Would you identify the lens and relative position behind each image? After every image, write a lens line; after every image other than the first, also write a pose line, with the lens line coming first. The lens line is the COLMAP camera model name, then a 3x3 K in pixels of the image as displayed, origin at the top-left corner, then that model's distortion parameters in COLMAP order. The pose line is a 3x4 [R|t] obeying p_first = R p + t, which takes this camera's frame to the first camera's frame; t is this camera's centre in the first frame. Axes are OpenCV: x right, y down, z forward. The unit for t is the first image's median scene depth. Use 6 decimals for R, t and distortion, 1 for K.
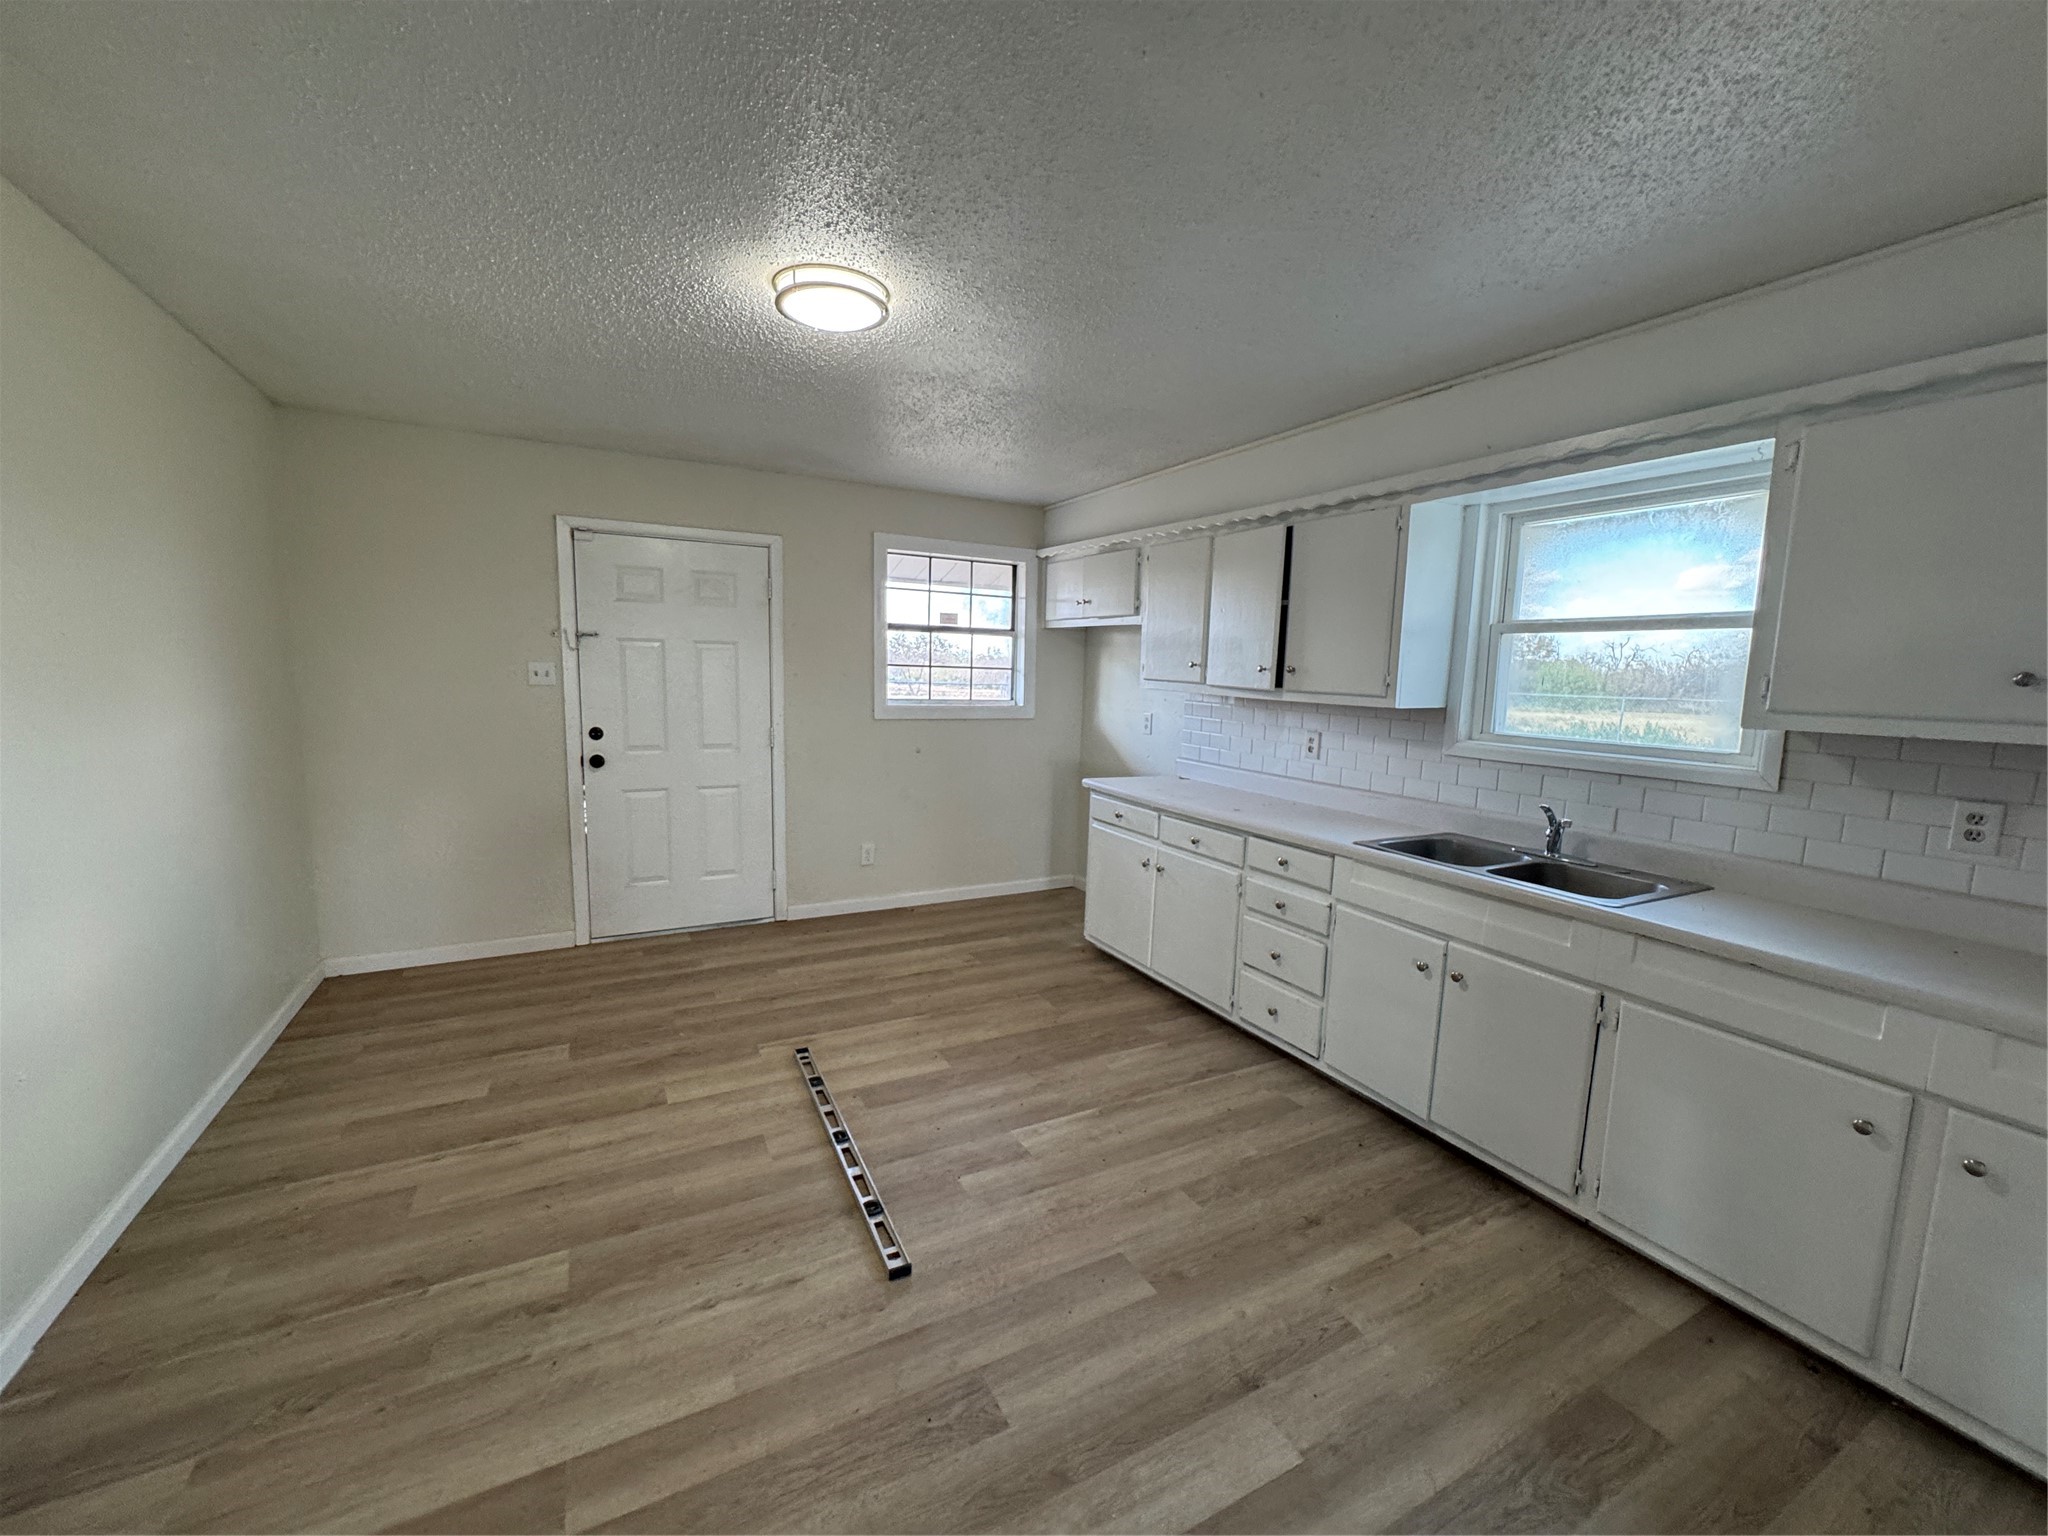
lens RADIAL K [[828.3, 0, 1023.0], [0, 828.3, 770.9], [0, 0, 1]] dist [-0.003360, 0.000810]
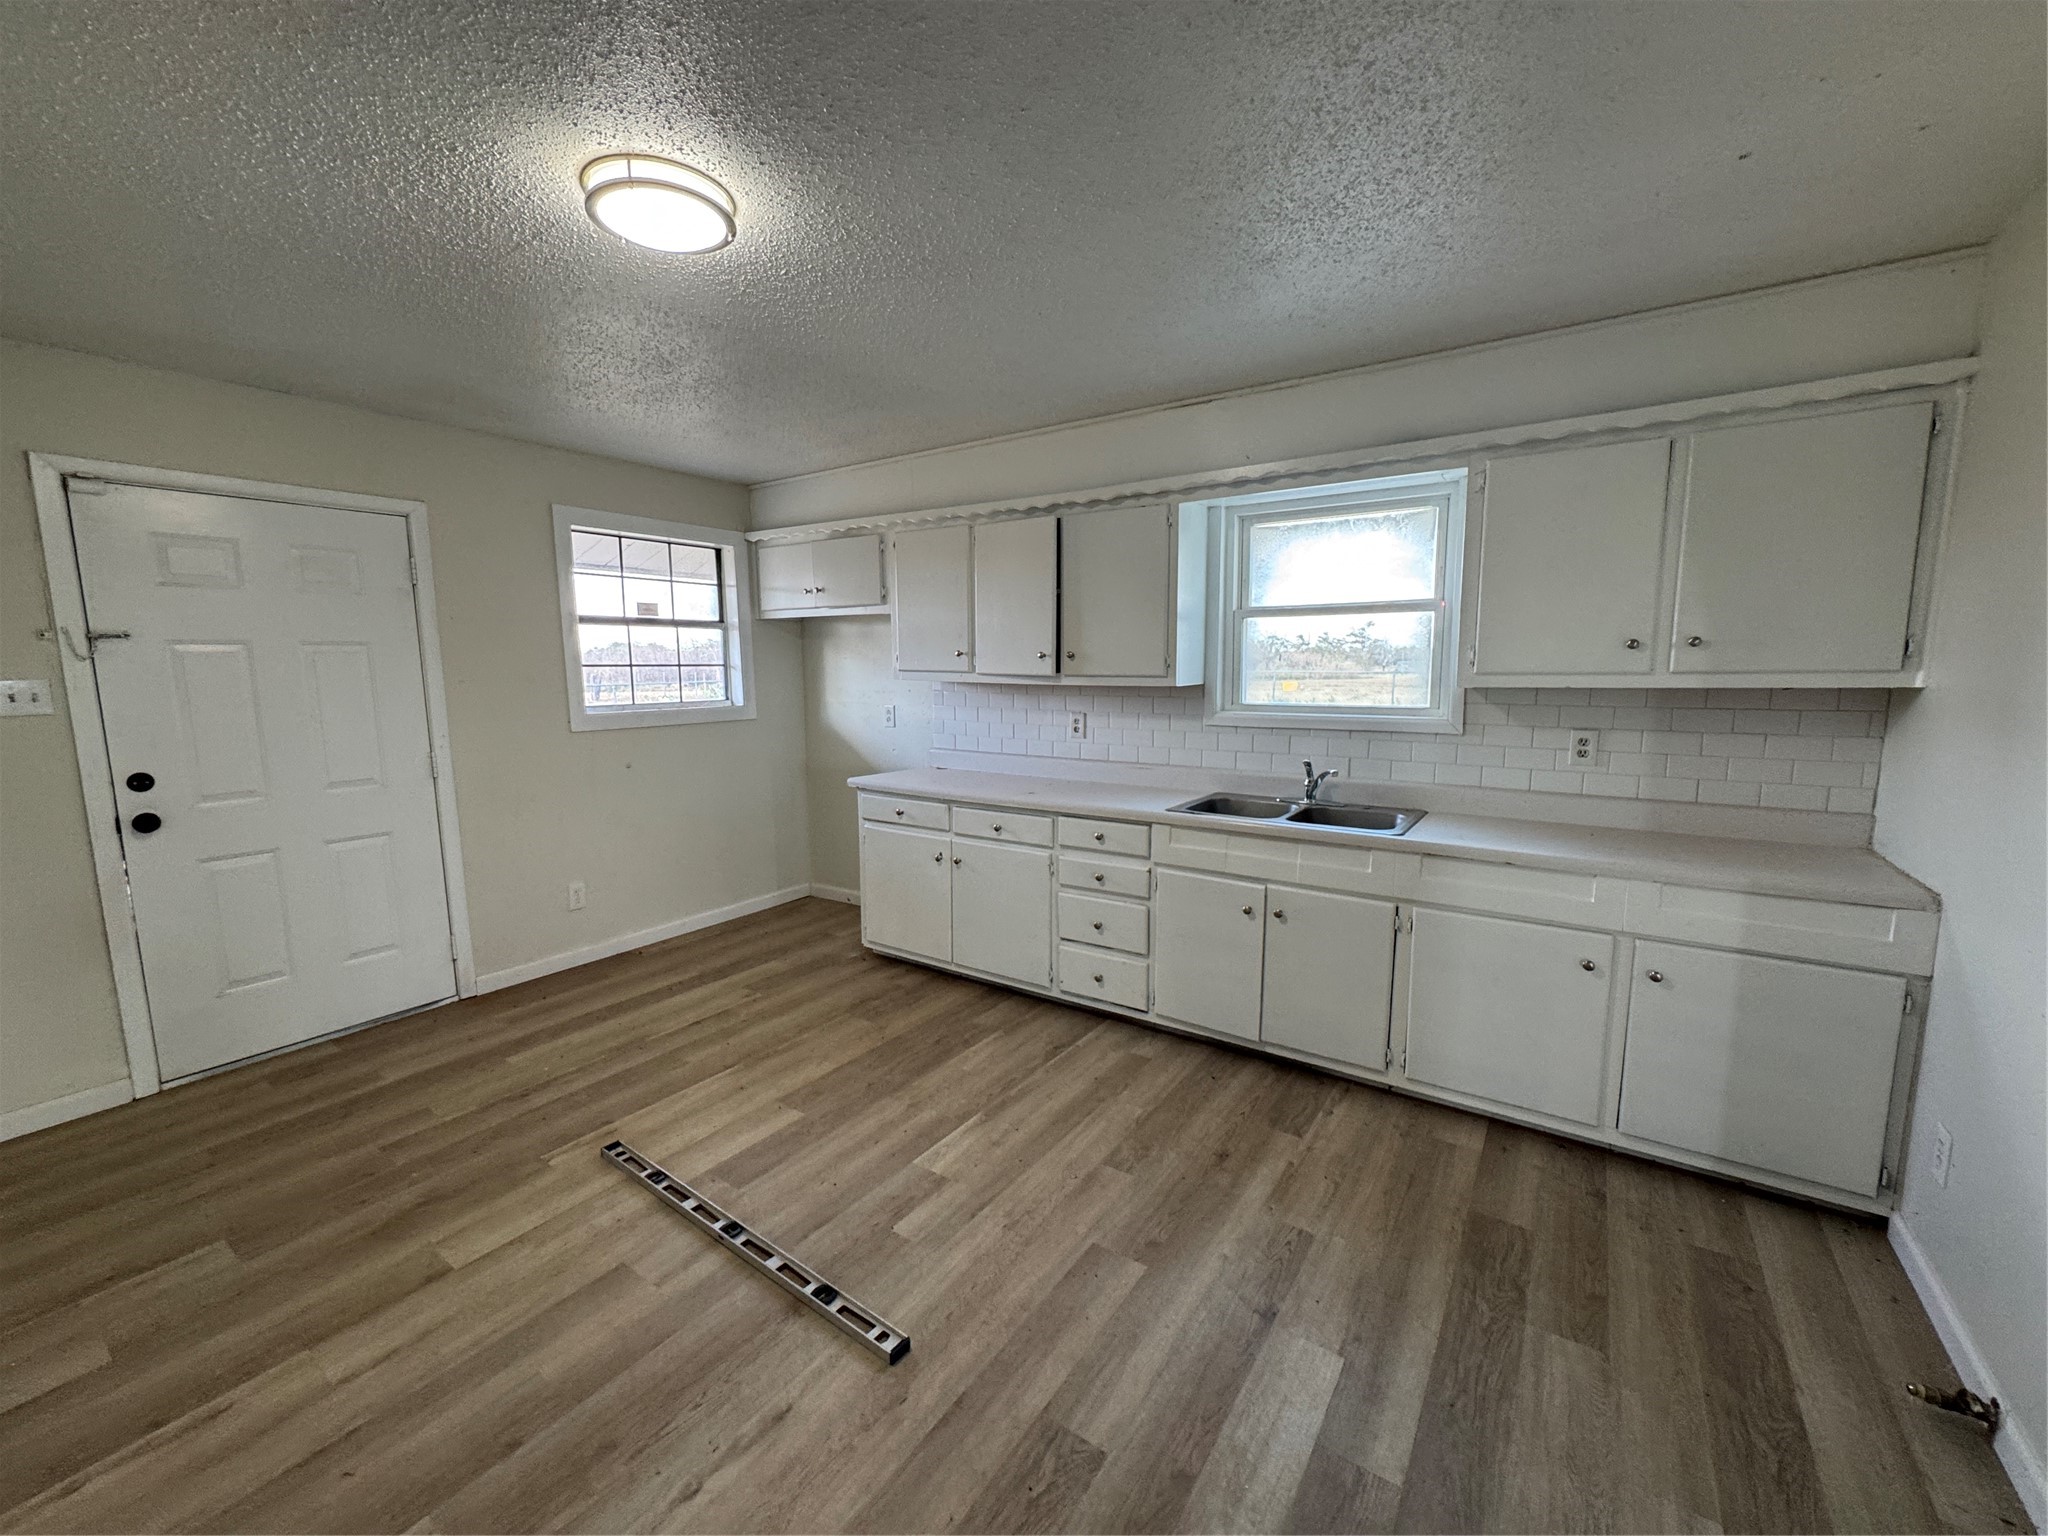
lens RADIAL K [[828.3, 0, 1023.8], [0, 828.3, 771.0], [0, 0, 1]] dist [-0.003360, 0.000810]
pose [[0.886984, -0.093370, 0.452262, -0.274929], [0.088715, 0.995557, 0.031546, -0.017448], [-0.453198, 0.012142, 0.891327, 0.110944]]
